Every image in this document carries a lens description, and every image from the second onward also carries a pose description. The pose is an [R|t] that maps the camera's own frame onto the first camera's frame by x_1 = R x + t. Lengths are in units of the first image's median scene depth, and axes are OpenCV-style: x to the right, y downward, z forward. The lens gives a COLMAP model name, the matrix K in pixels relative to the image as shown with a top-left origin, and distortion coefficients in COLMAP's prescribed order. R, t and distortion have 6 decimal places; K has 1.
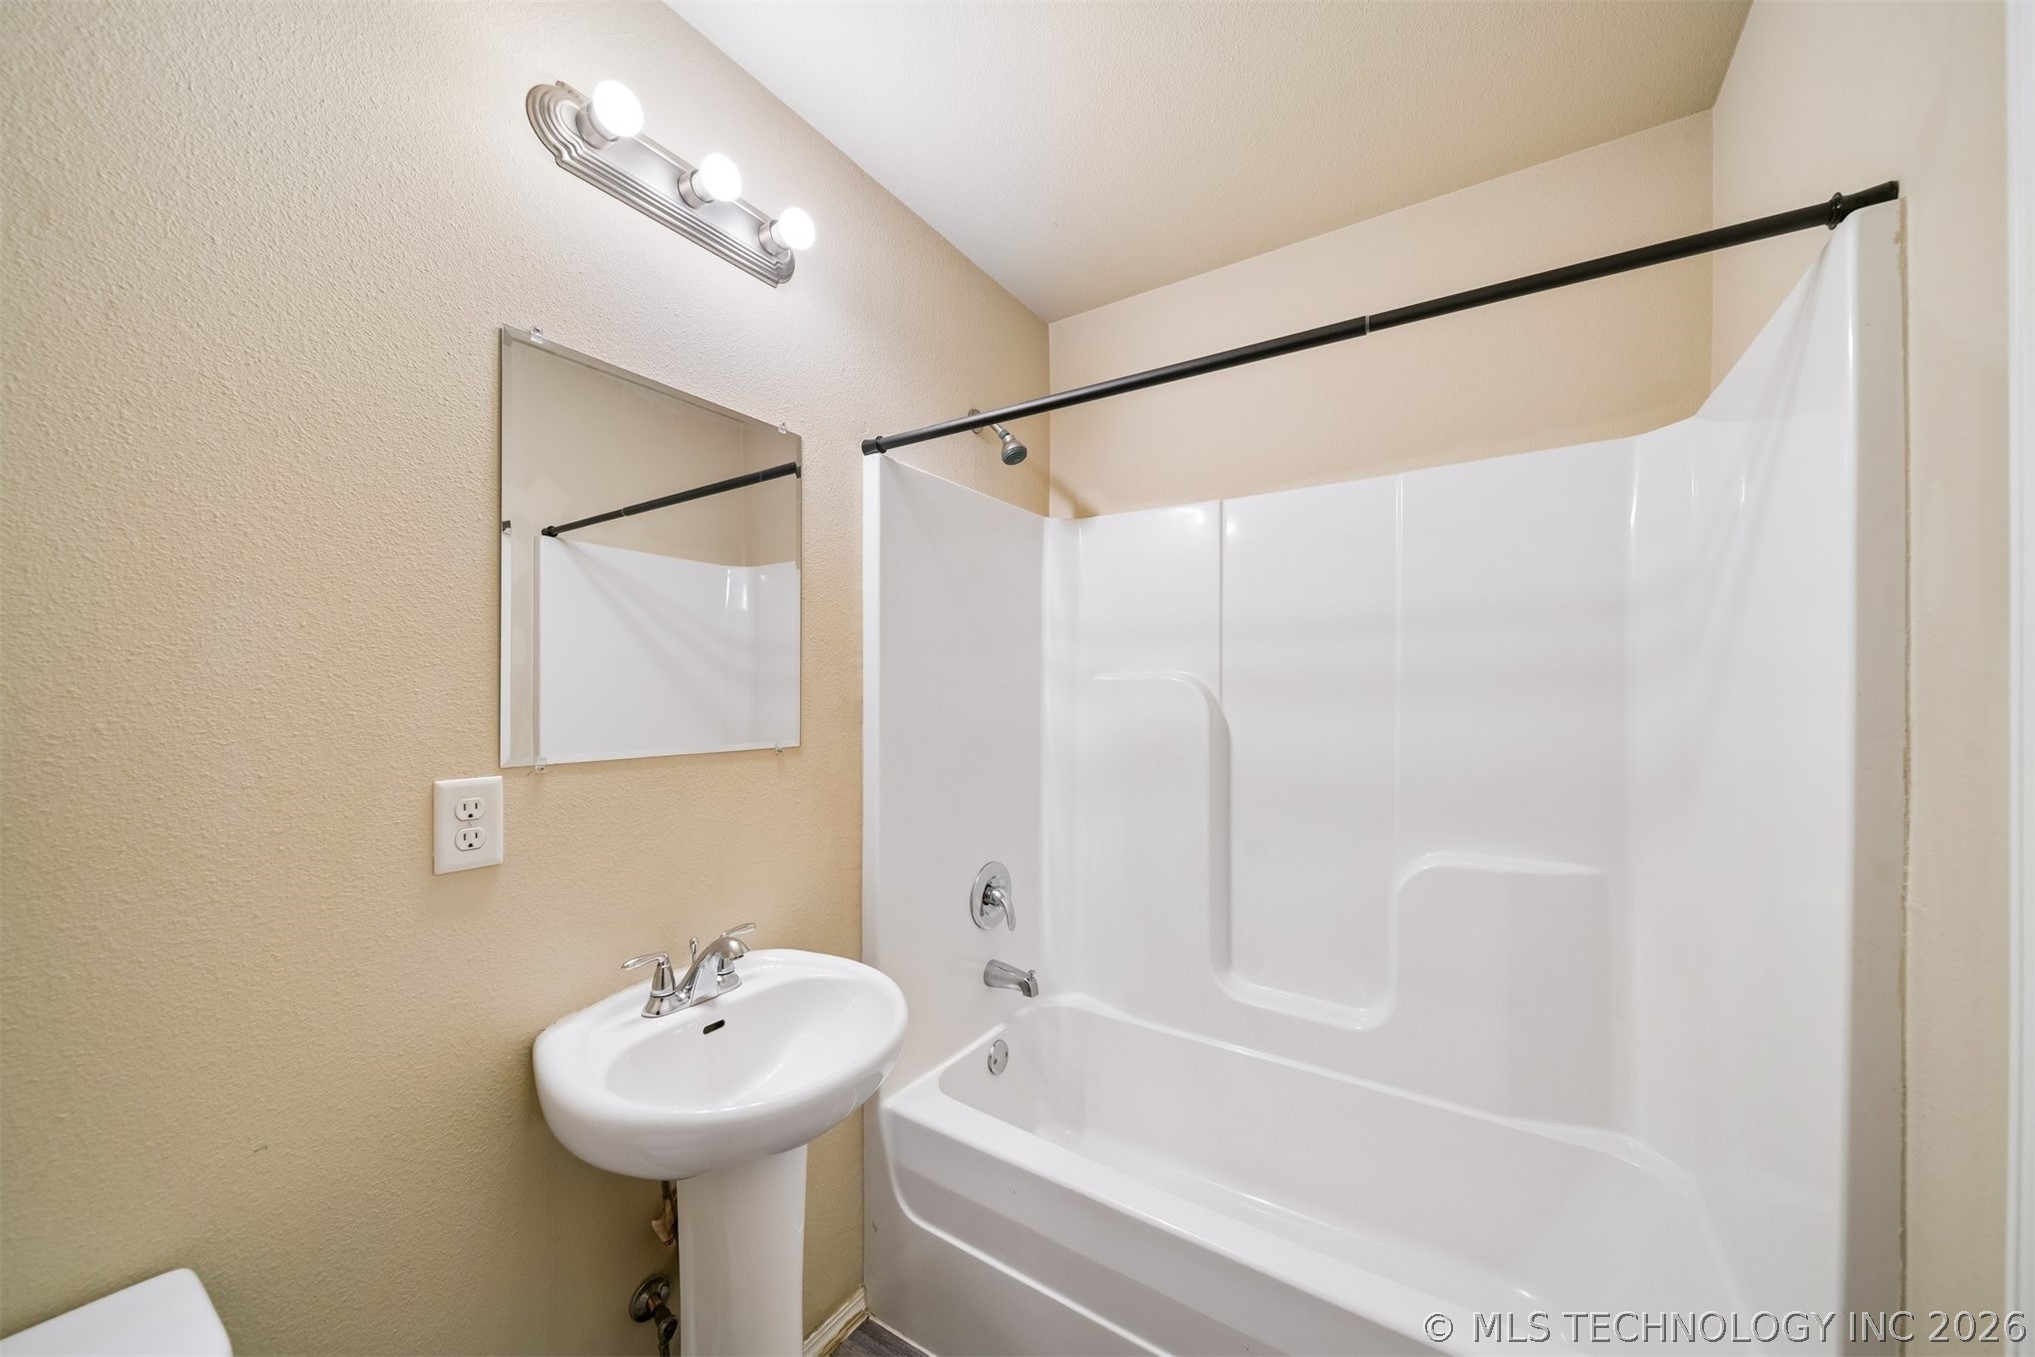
lens RADIAL K [[720.2, 0, 1019.9], [0, 720.2, 690.7], [0, 0, 1]] dist [-0.000122, -0.000039]
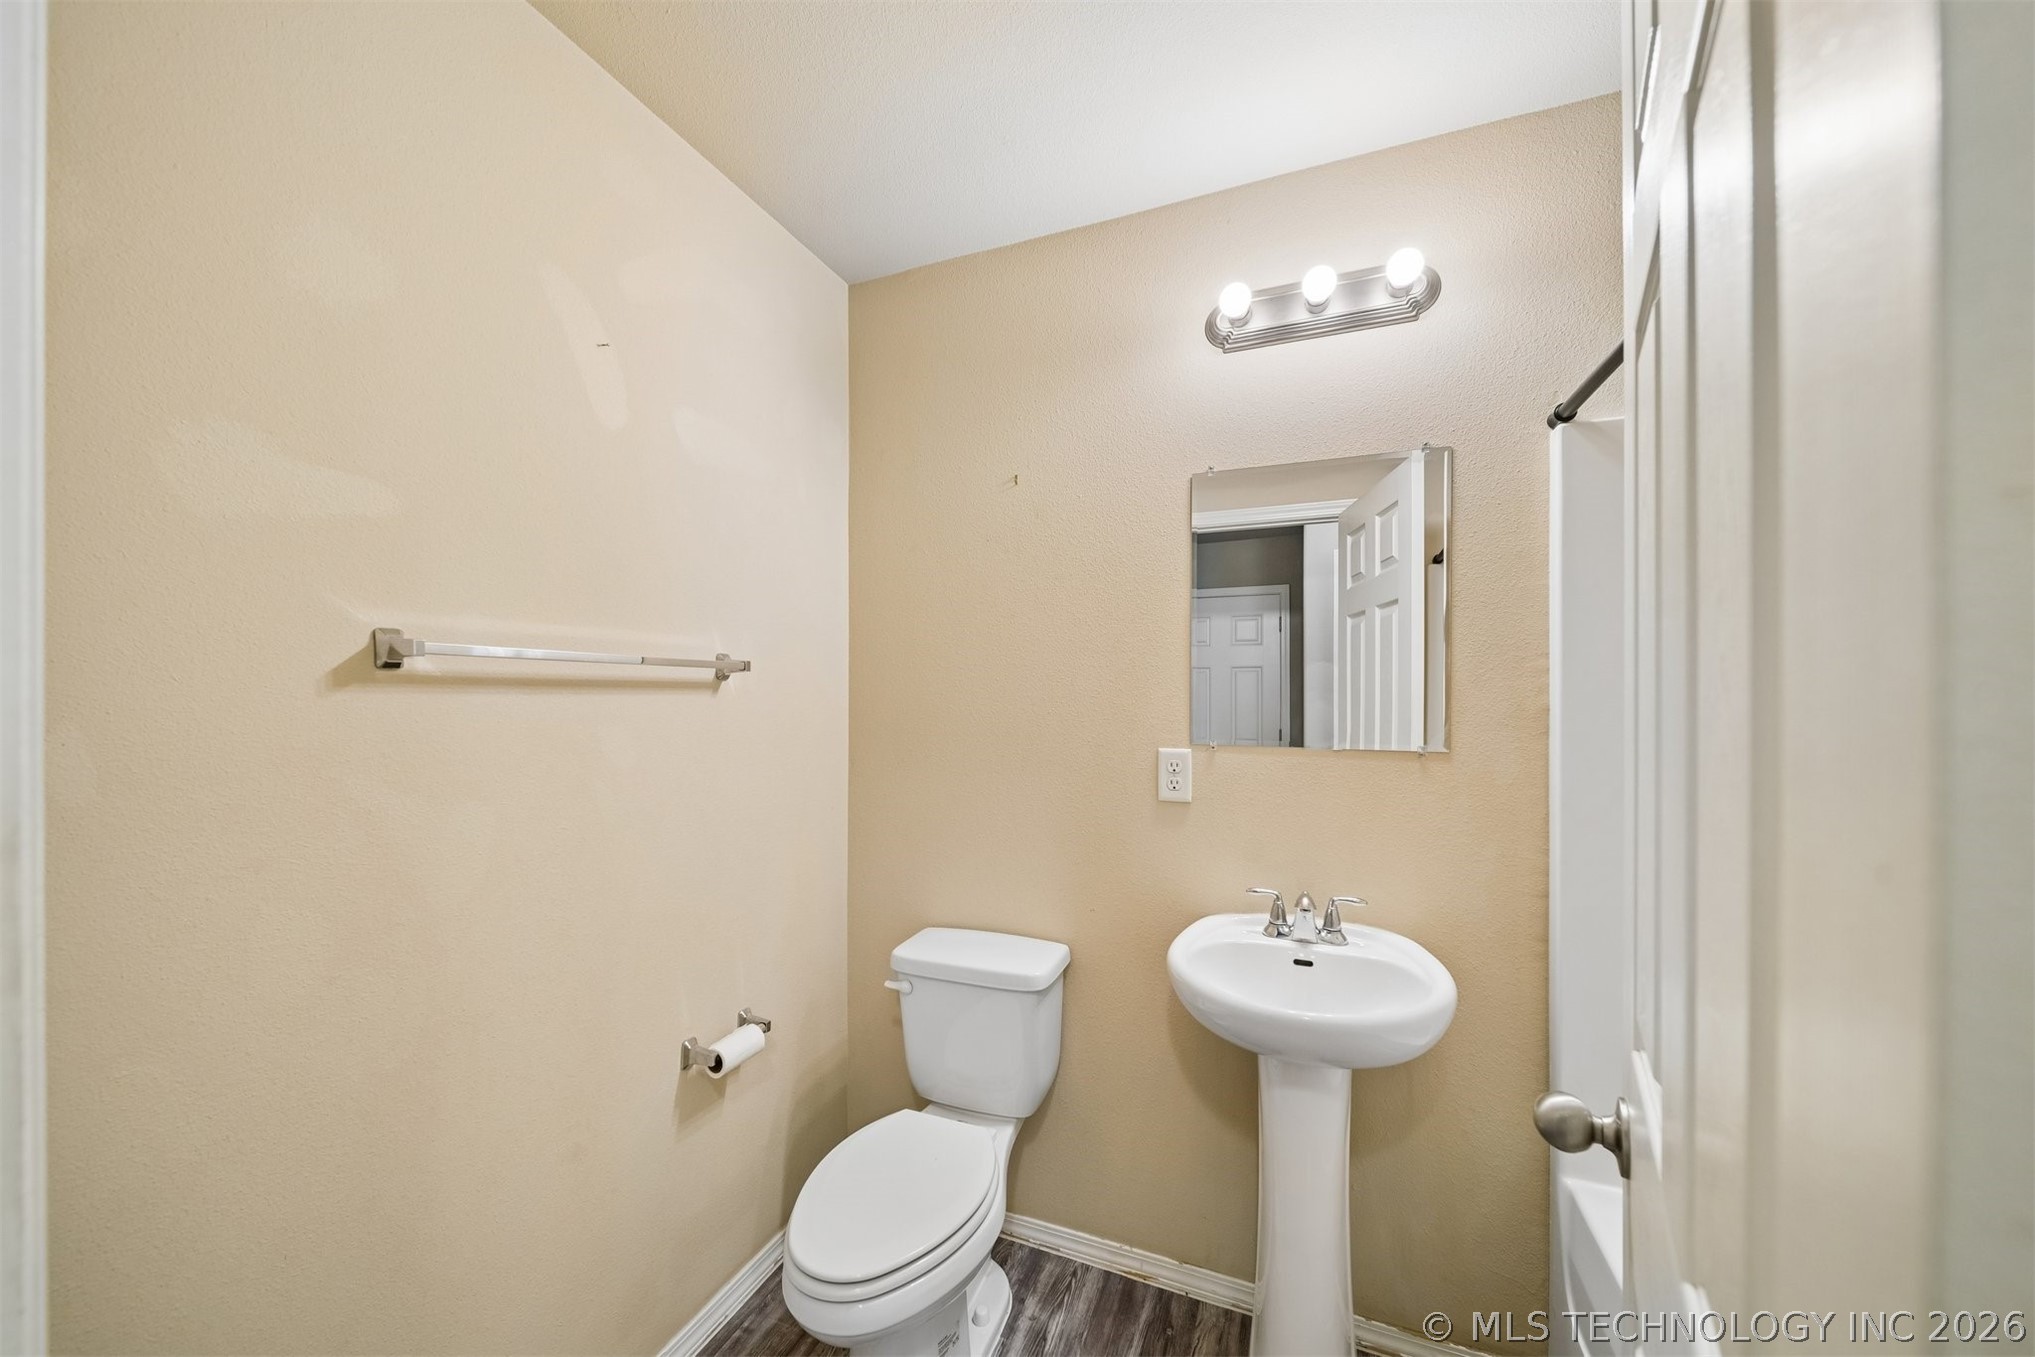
lens RADIAL K [[720.2, 0, 1019.9], [0, 720.2, 690.7], [0, 0, 1]] dist [-0.000122, -0.000039]
pose [[0.189768, -0.003216, -0.981824, 0.773877], [0.001382, 0.999995, -0.003009, -0.010138], [0.981828, -0.000786, 0.189771, 0.287328]]
